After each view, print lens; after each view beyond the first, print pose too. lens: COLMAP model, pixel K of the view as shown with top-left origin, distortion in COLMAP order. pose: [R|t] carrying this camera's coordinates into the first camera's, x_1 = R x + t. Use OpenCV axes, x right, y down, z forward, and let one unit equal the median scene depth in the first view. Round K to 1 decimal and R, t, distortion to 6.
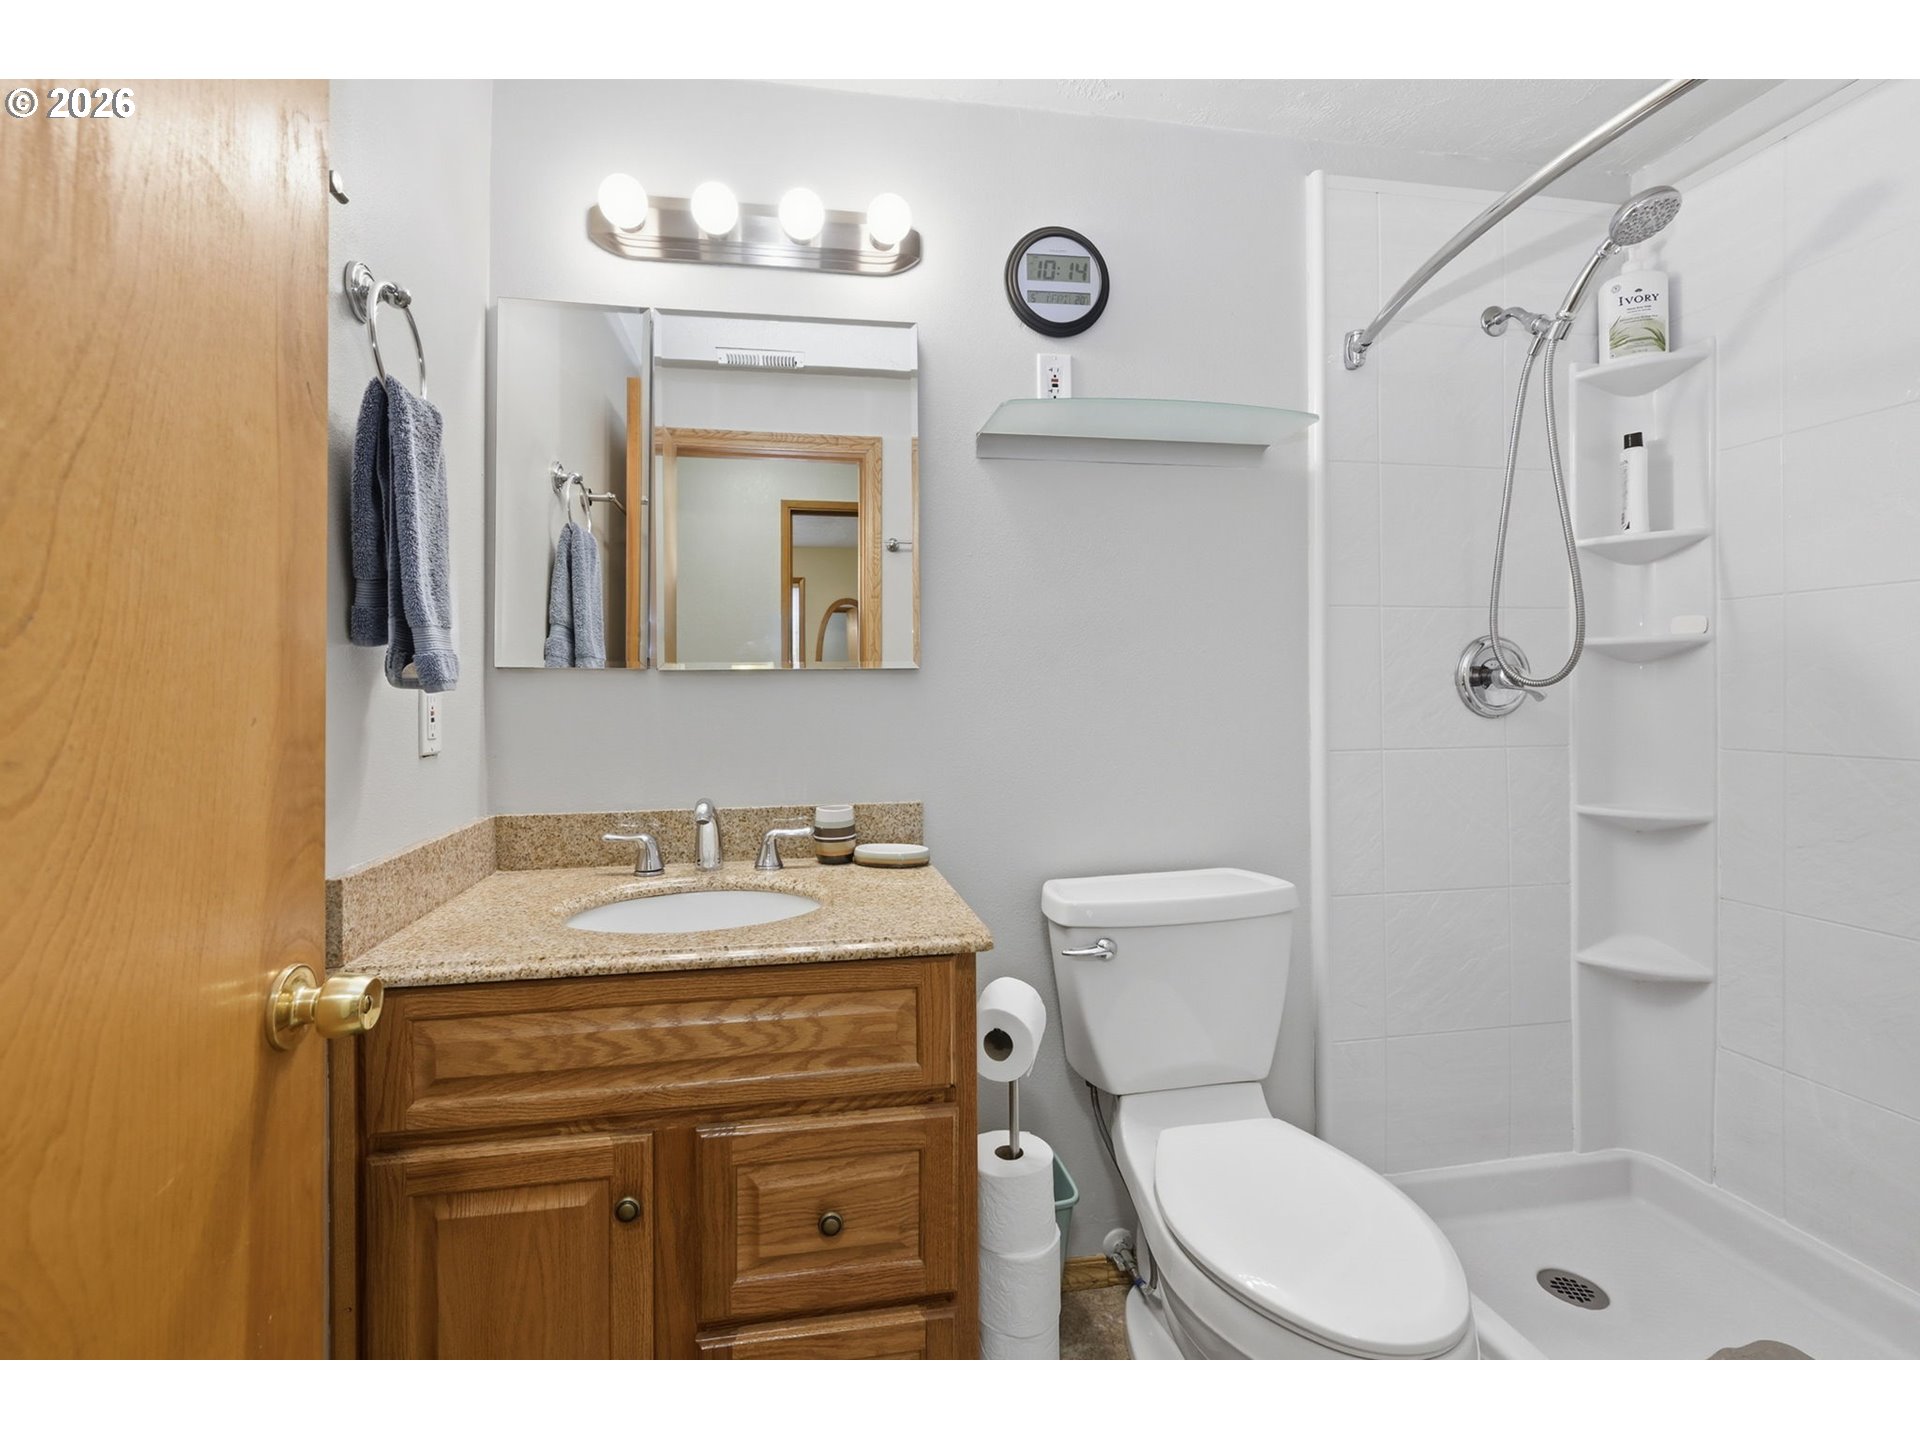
lens RADIAL K [[863.1, 0, 964.9], [0, 863.1, 685.9], [0, 0, 1]] dist [0.000830, 0.000196]
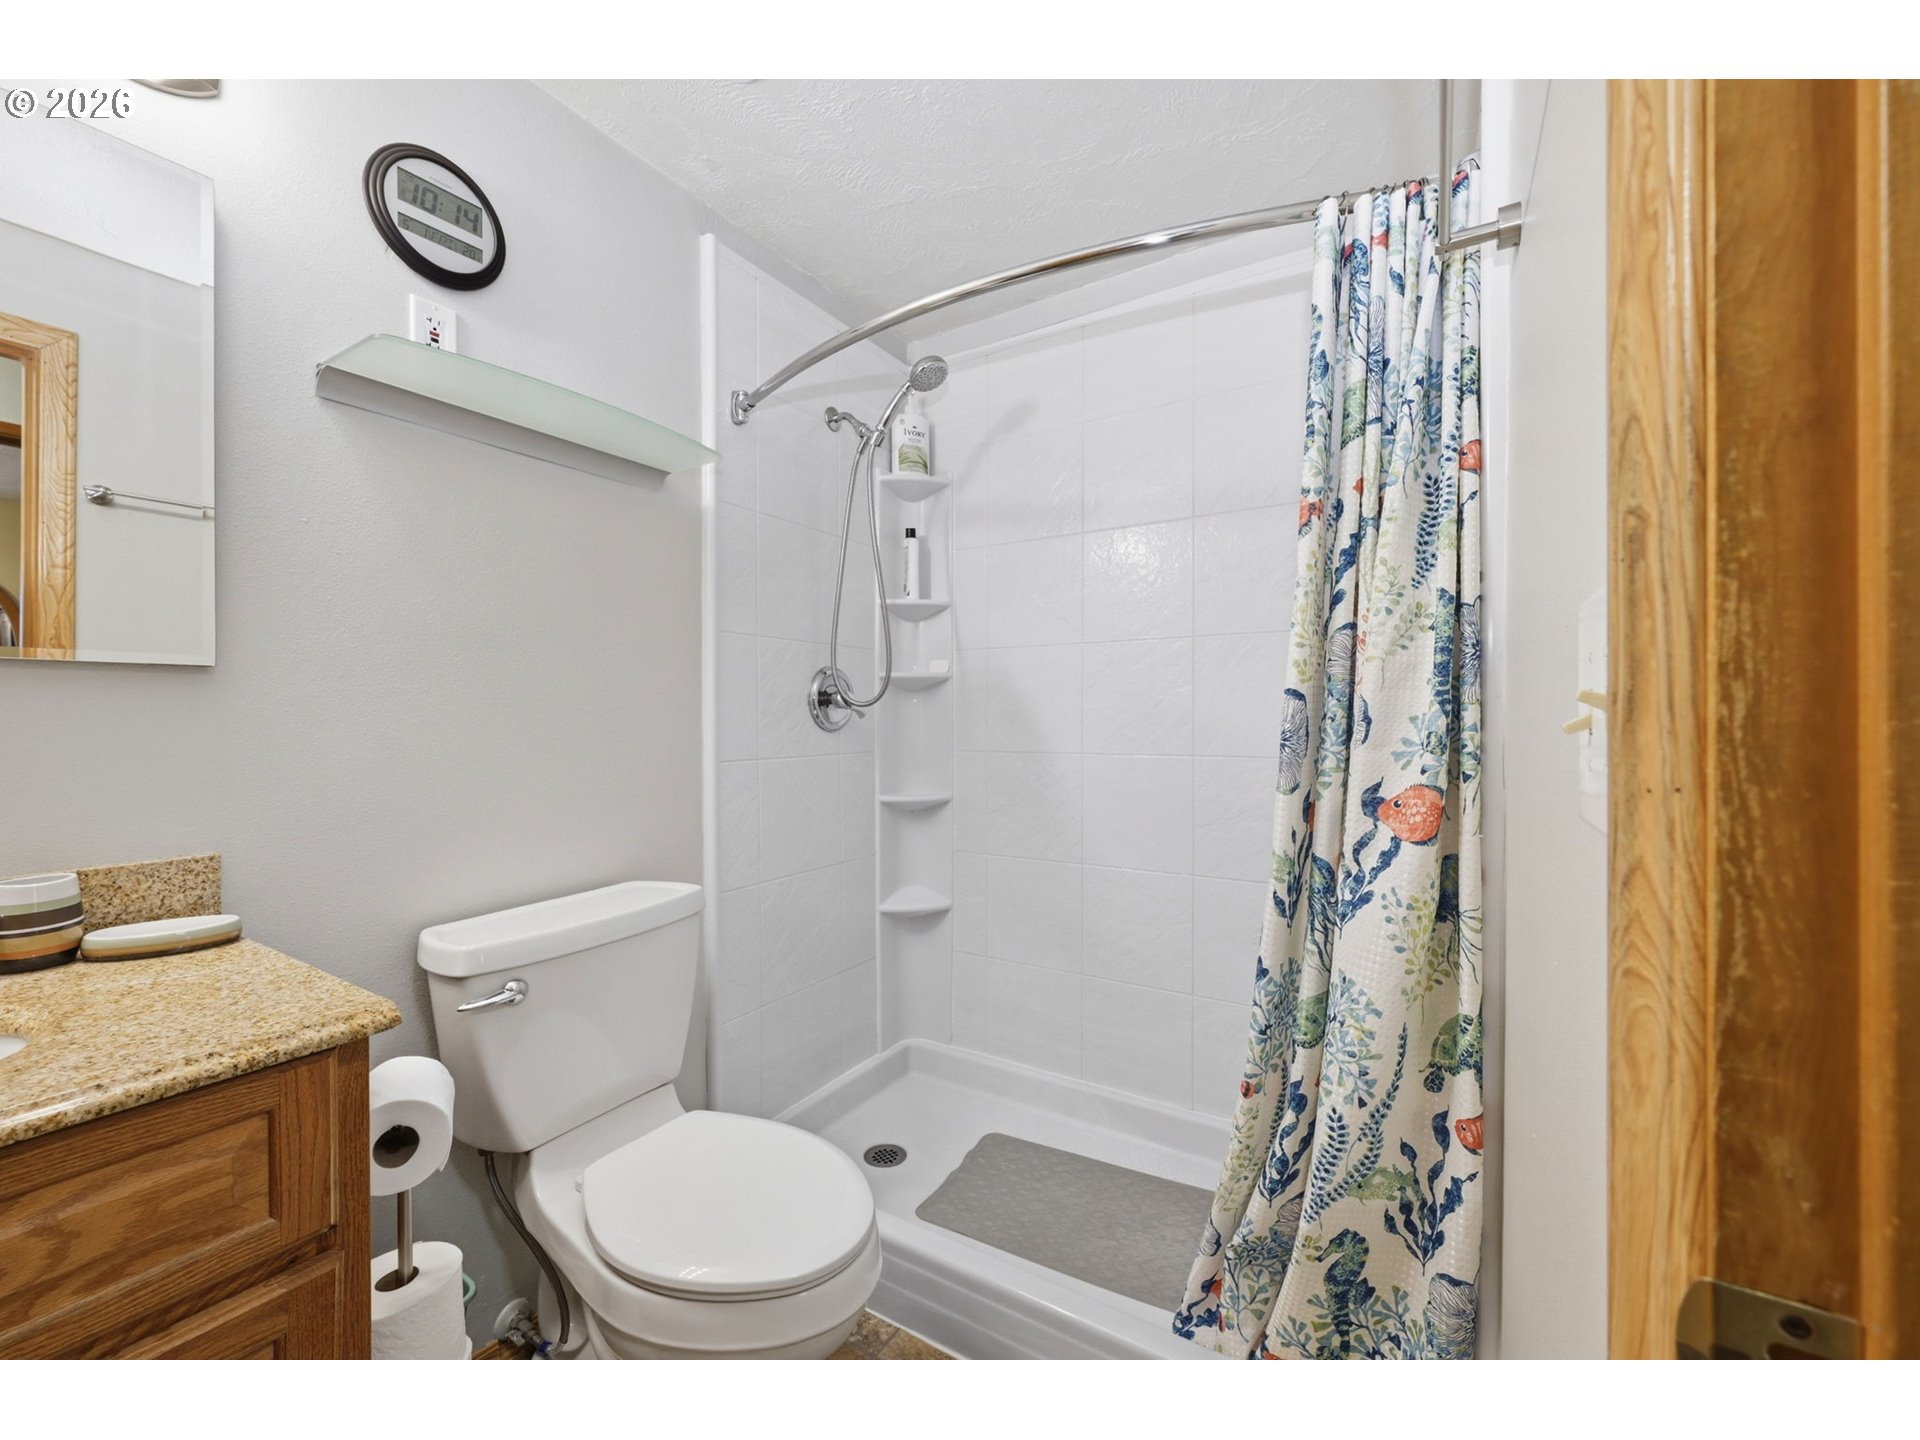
lens RADIAL K [[760.1, 0, 952.7], [0, 760.1, 717.6], [0, 0, 1]] dist [0.000022, 0.000297]
pose [[0.678119, 0.003650, 0.734943, -0.092634], [-0.001121, 0.999992, -0.003933, 0.022051], [-0.734952, 0.001843, 0.678117, 0.119369]]
